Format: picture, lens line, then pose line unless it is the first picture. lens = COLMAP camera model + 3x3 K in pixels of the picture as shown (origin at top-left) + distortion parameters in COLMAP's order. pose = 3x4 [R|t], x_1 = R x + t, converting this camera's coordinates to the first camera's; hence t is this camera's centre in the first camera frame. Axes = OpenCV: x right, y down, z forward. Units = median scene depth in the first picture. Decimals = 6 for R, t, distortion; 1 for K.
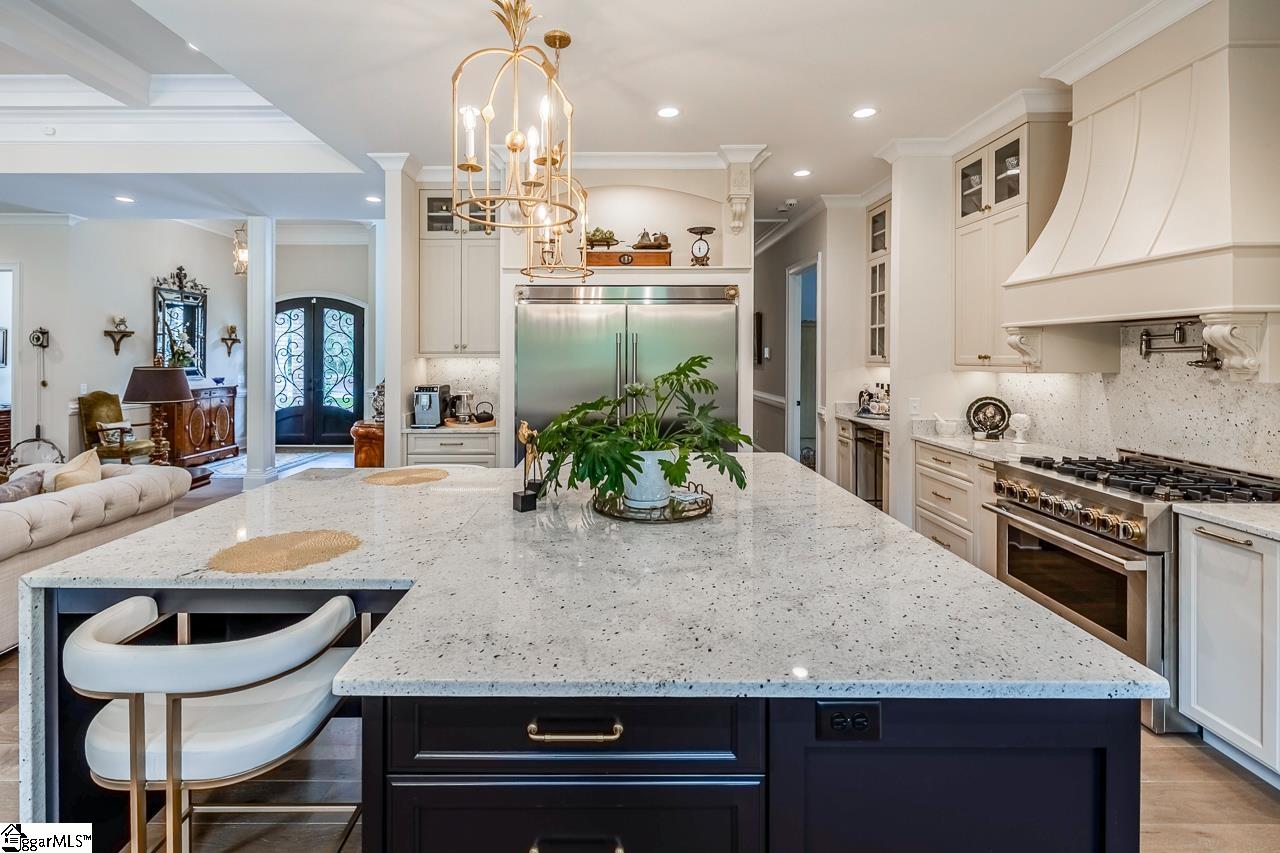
lens RADIAL K [[547.0, 0, 622.0], [0, 547.0, 357.2], [0, 0, 1]] dist [-0.002425, 0.000576]
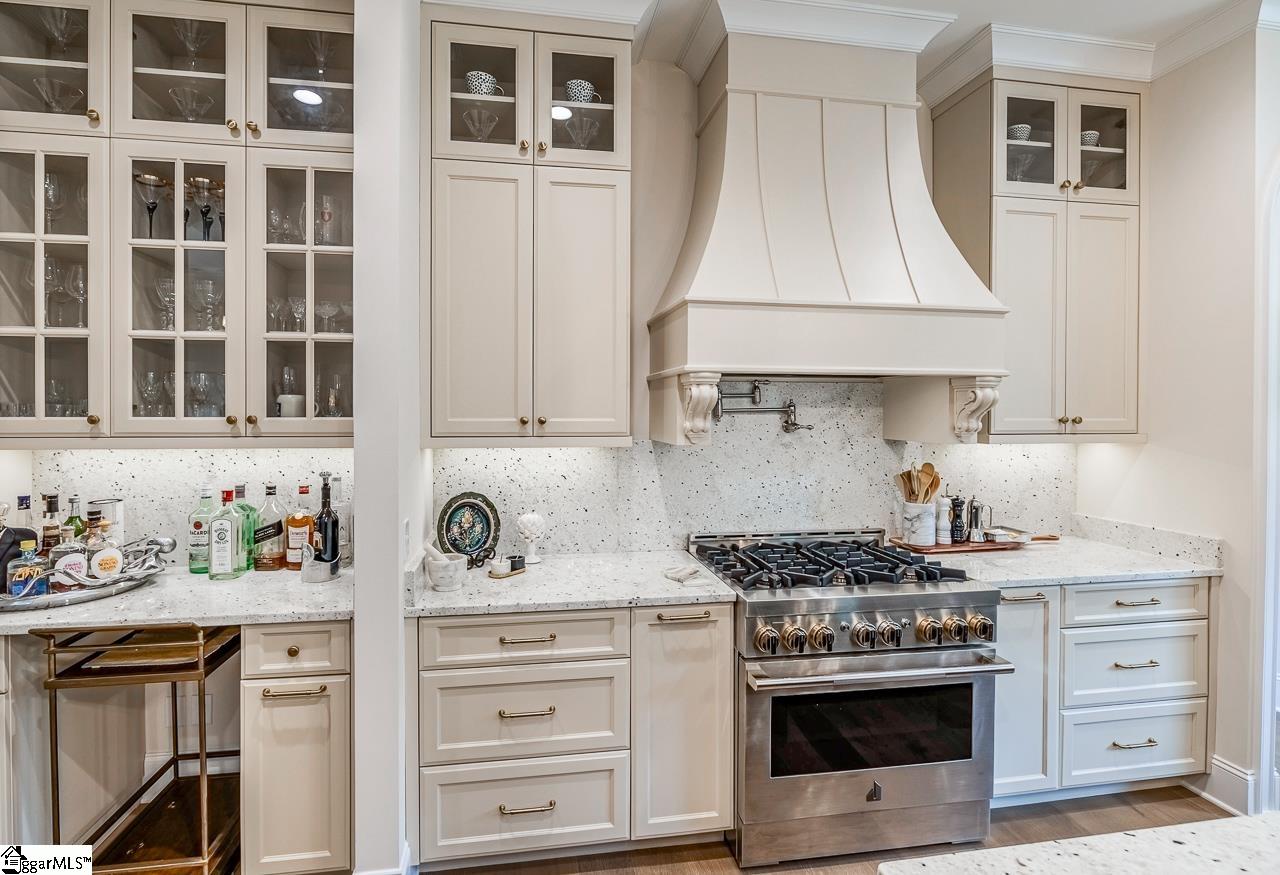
lens RADIAL K [[651.4, 0, 637.8], [0, 651.4, 428.8], [0, 0, 1]] dist [-0.000478, 0.000234]
pose [[-0.170655, -0.016995, 0.985184, 0.002712], [0.001186, 0.999847, 0.017454, -0.002827], [-0.985330, 0.004147, -0.170609, 1.122815]]
